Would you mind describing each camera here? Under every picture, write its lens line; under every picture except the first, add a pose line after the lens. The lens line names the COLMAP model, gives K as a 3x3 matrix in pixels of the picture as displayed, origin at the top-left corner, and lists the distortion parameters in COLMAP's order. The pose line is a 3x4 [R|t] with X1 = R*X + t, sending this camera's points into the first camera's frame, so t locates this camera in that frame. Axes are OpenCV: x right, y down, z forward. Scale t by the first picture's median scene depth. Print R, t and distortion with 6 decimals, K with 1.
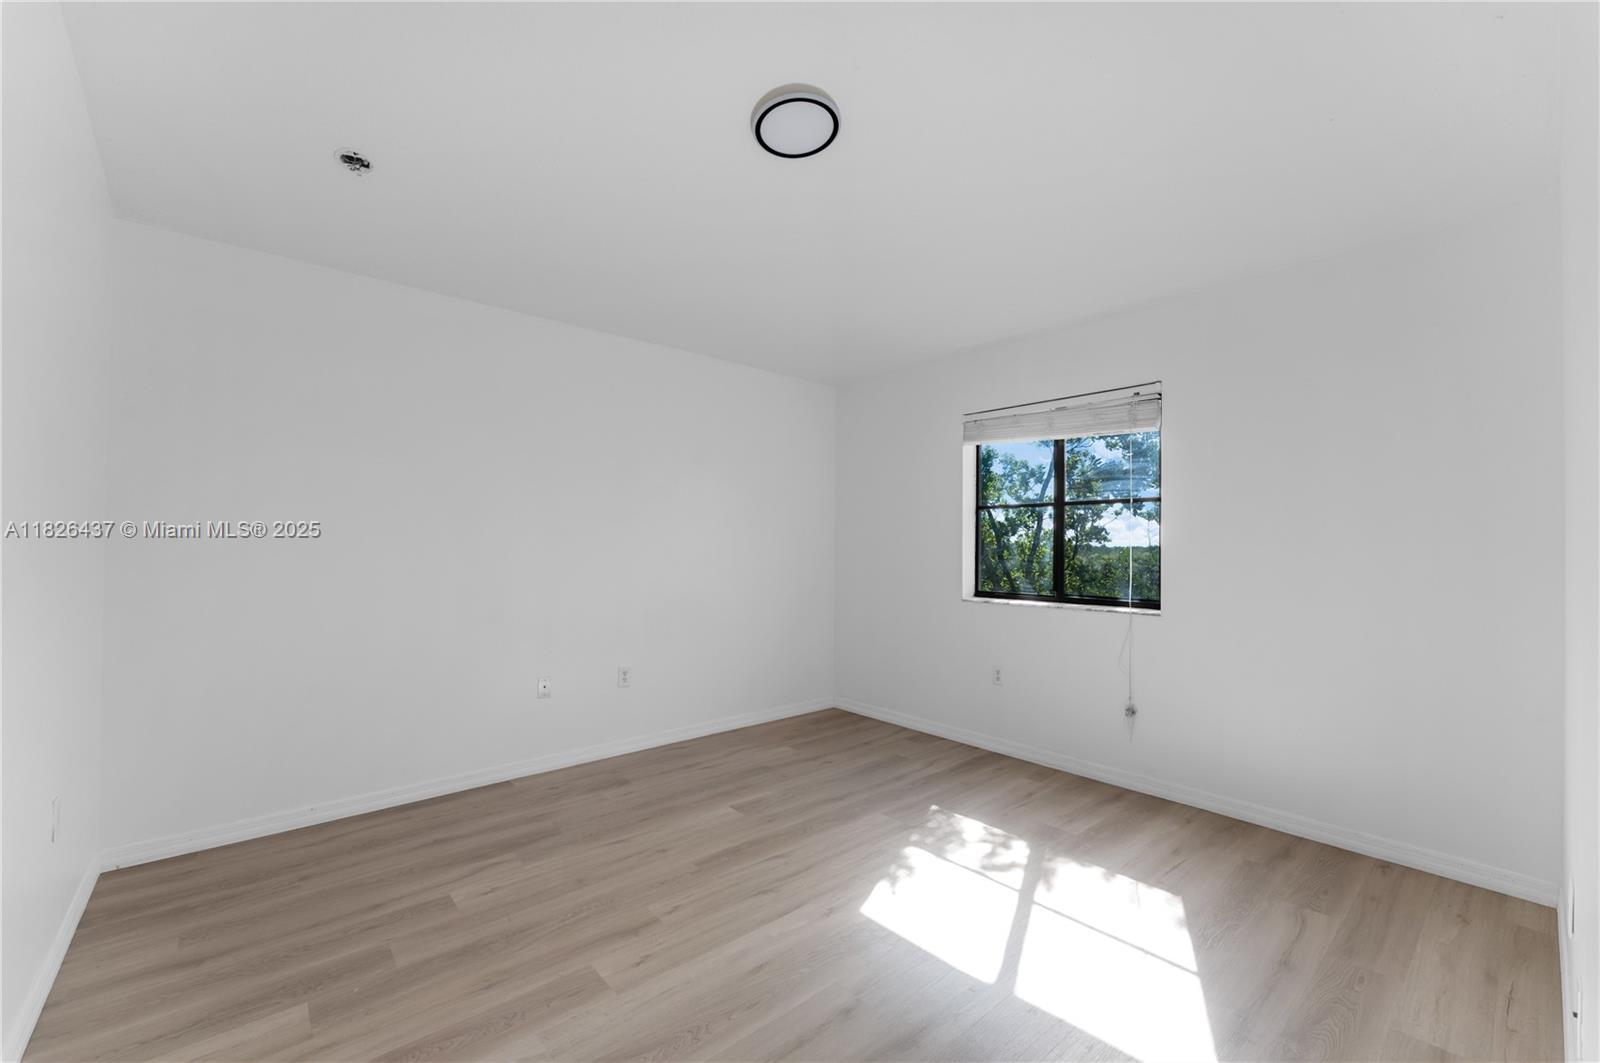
lens RADIAL K [[649.3, 0, 794.4], [0, 649.3, 529.6], [0, 0, 1]] dist [0.000892, 0.000063]
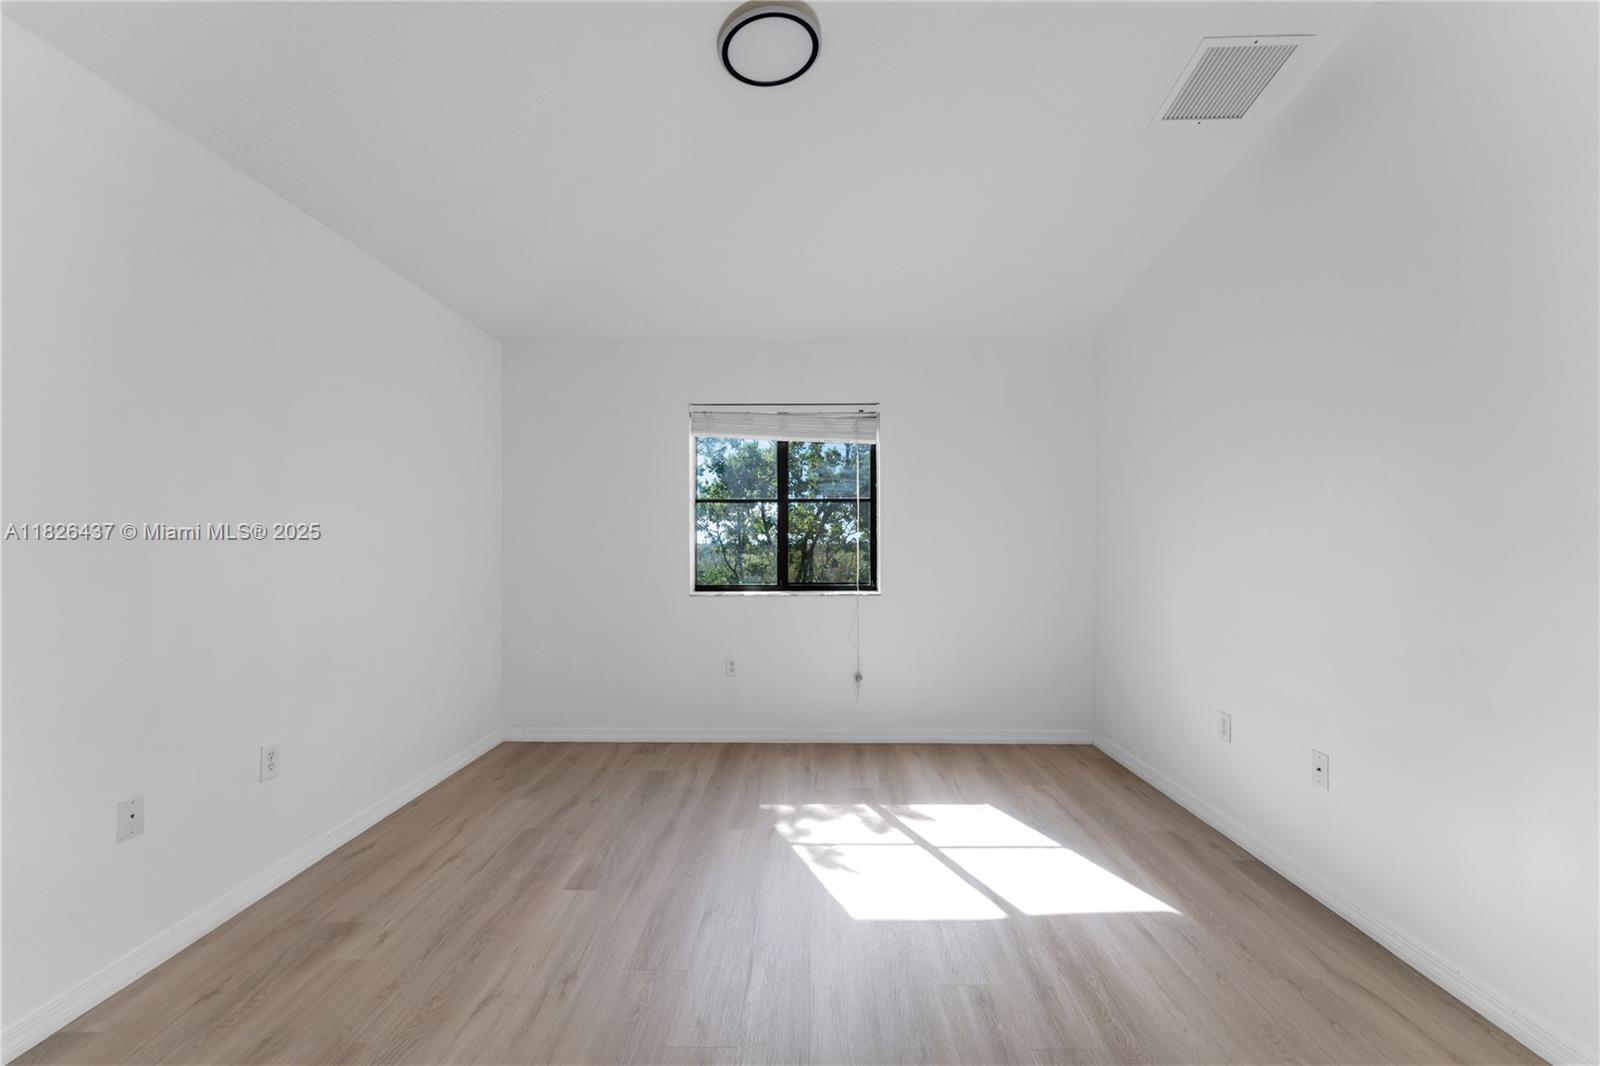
lens RADIAL K [[655.7, 0, 800.0], [0, 655.7, 533.0], [0, 0, 1]] dist [0.001856, 0.000713]
pose [[0.666407, 0.004165, 0.745577, -0.451946], [-0.012161, 0.999912, 0.005284, 0.010245], [-0.745489, -0.012589, 0.666399, 0.283506]]
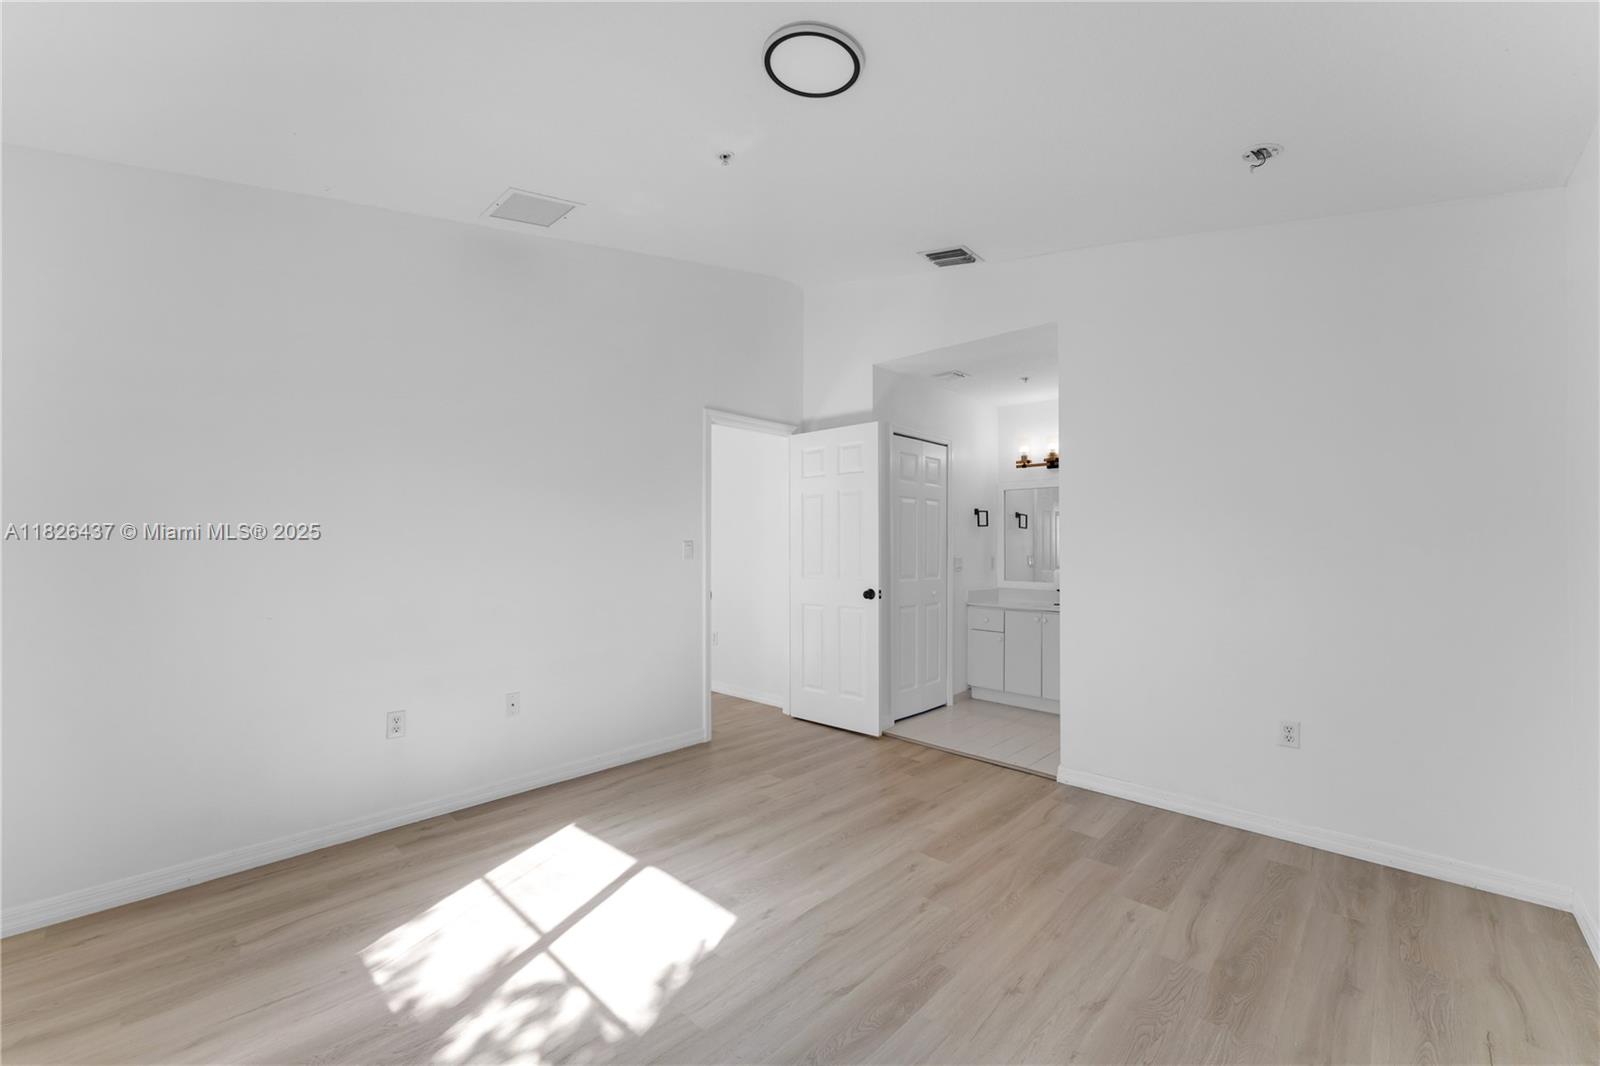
lens RADIAL K [[649.3, 0, 794.4], [0, 649.3, 531.1], [0, 0, 1]] dist [0.000892, 0.000063]
pose [[-0.994737, -0.010266, -0.101948, 0.080574], [-0.005024, 0.998658, -0.051539, 0.037598], [0.102341, -0.050755, -0.993454, 1.346988]]
